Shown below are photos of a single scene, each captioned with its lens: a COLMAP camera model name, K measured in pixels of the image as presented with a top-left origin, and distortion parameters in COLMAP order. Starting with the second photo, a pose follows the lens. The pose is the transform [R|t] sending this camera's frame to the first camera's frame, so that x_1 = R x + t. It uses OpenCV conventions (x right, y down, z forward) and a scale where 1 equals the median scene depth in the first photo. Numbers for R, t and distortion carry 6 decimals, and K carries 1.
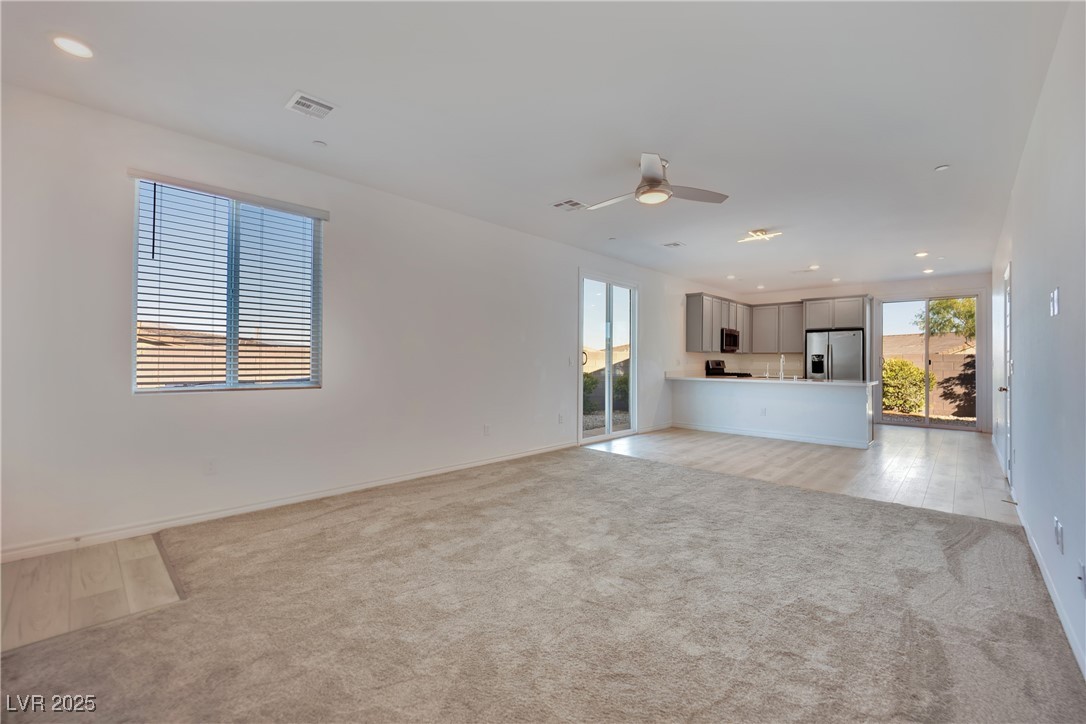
lens RADIAL K [[453.9, 0, 549.8], [0, 453.9, 362.3], [0, 0, 1]] dist [-0.021965, -0.001180]
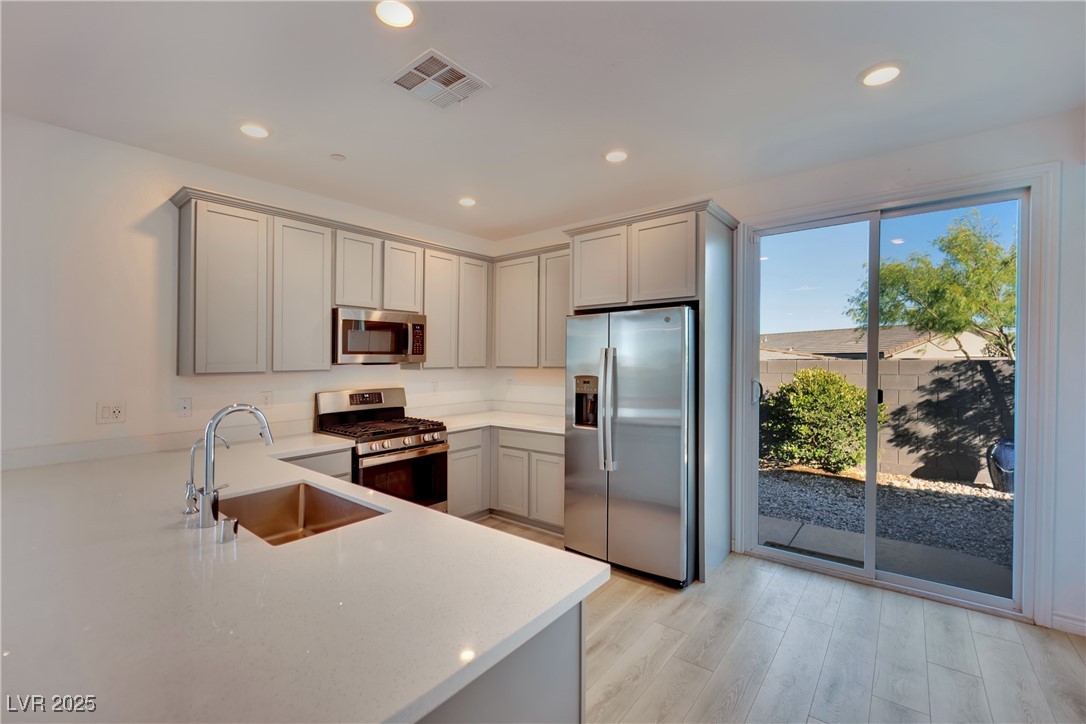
lens RADIAL K [[453.9, 0, 550.2], [0, 453.9, 366.8], [0, 0, 1]] dist [-0.021965, -0.001180]
pose [[0.996017, -0.012984, 0.088208, 0.431128], [0.011854, 0.999841, 0.013316, -0.024025], [-0.088367, -0.012218, 0.996013, 0.515189]]
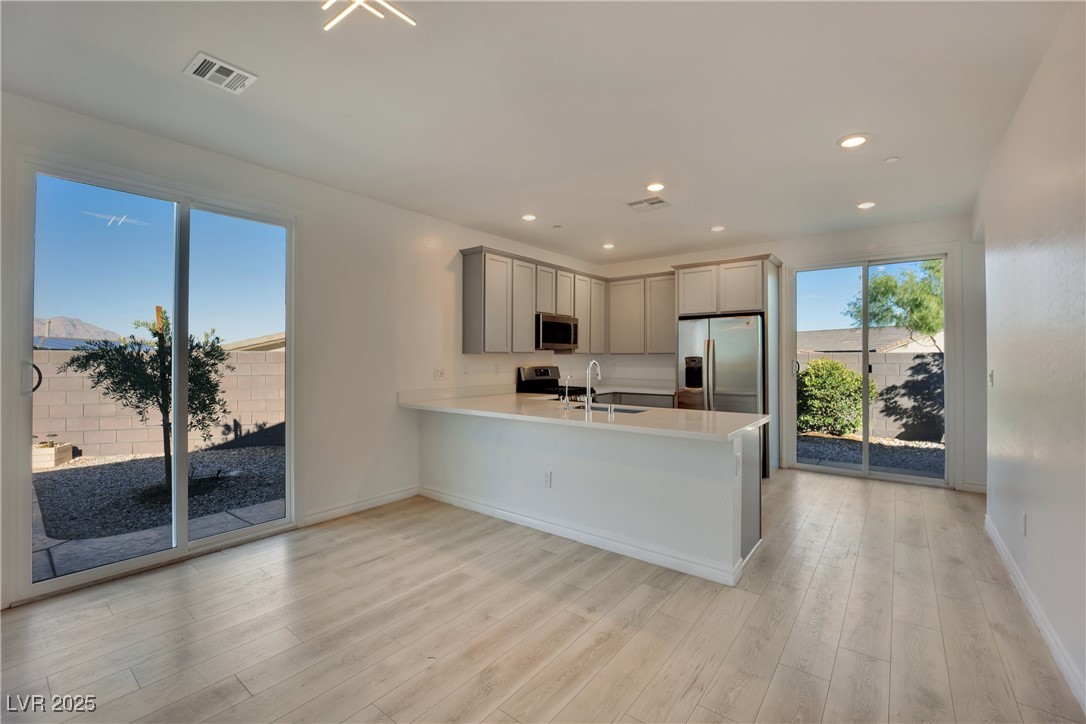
lens RADIAL K [[453.9, 0, 554.5], [0, 453.9, 353.4], [0, 0, 1]] dist [-0.021965, -0.001180]
pose [[0.994730, -0.004451, 0.102434, 0.283471], [0.005669, 0.999917, -0.011602, -0.012654], [-0.102374, 0.012122, 0.994672, 0.341097]]
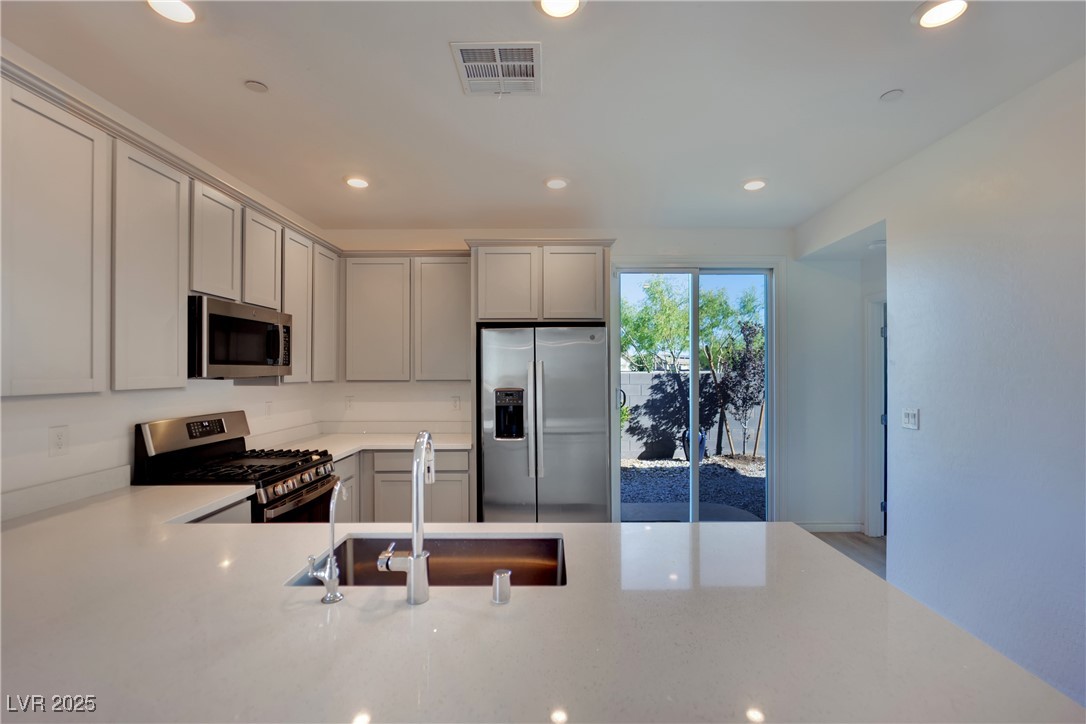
lens RADIAL K [[453.9, 0, 545.6], [0, 453.9, 372.8], [0, 0, 1]] dist [-0.021965, -0.001180]
pose [[0.734207, -0.011246, 0.678832, 0.294431], [0.009630, 0.999935, 0.006150, -0.025760], [-0.678857, 0.002021, 0.734267, 0.571842]]
